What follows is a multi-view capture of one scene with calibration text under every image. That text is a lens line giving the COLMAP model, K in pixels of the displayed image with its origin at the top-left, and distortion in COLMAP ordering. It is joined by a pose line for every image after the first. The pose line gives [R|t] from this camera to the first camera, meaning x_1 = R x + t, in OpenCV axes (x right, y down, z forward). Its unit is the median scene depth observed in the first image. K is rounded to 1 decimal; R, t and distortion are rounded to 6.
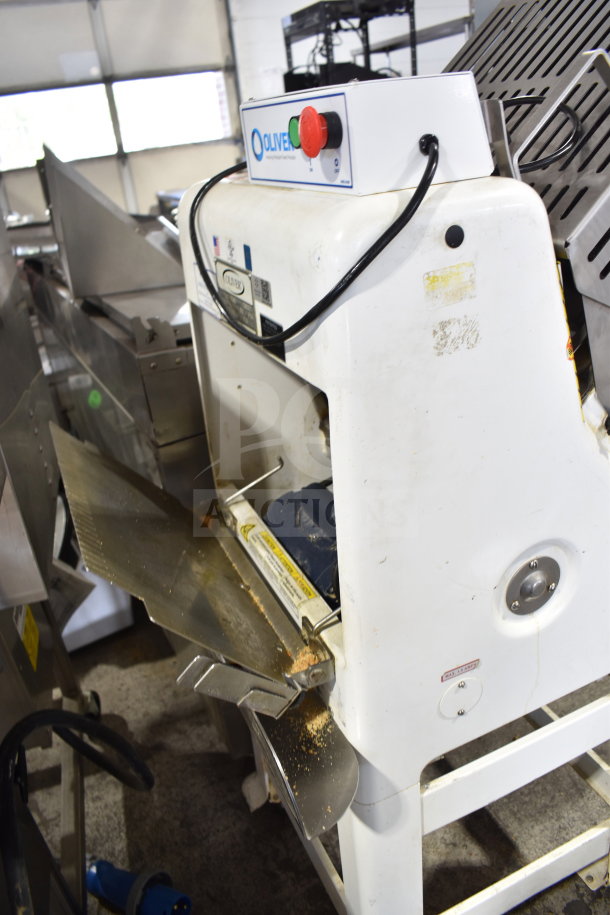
lens RADIAL K [[705.7, 0, 305.0], [0, 705.7, 457.5], [0, 0, 1]] dist [-0.092291, 0.008889]
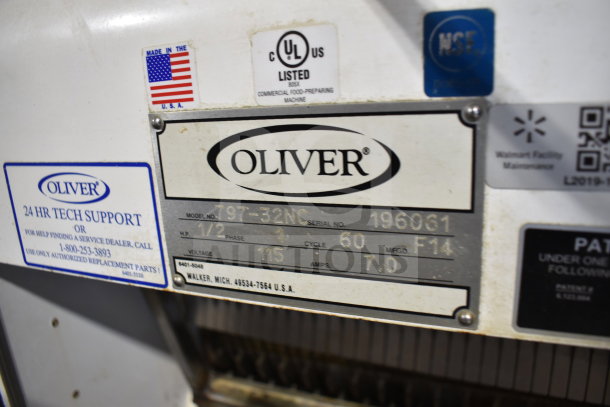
lens RADIAL K [[470.5, 0, 305.0], [0, 470.5, 203.5], [0, 0, 1]] dist [-0.092291, 0.008889]
pose [[0.733207, -0.149753, 0.663311, -0.132996], [0.308403, 0.942592, -0.128096, -0.107790], [-0.606049, 0.298488, 0.737299, 0.451031]]
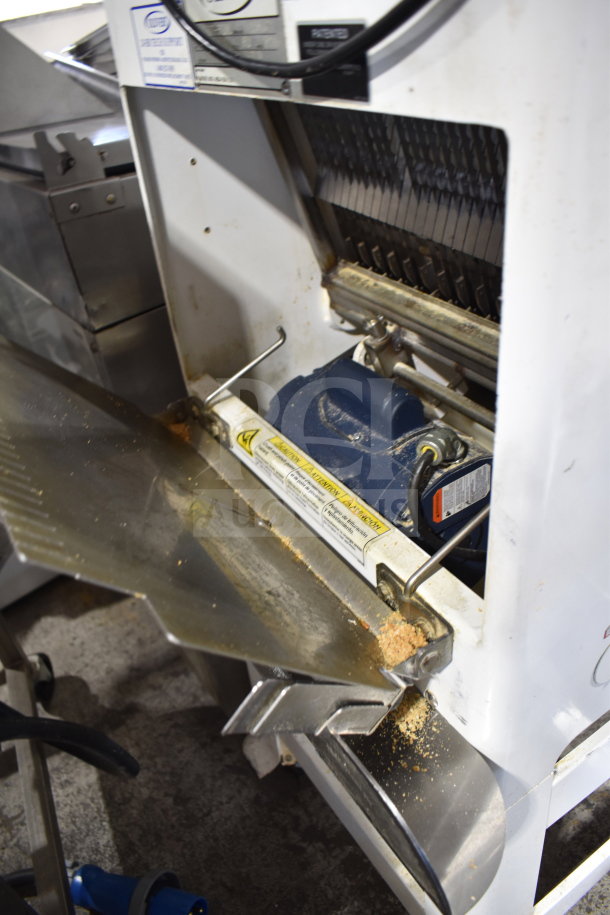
lens RADIAL K [[705.7, 0, 305.0], [0, 705.7, 457.5], [0, 0, 1]] dist [-0.092291, 0.008889]
pose [[0.988638, -0.106008, 0.106571, -0.072725], [0.089785, 0.985062, 0.146944, 0.018945], [-0.120556, -0.135706, 0.983387, 0.230406]]
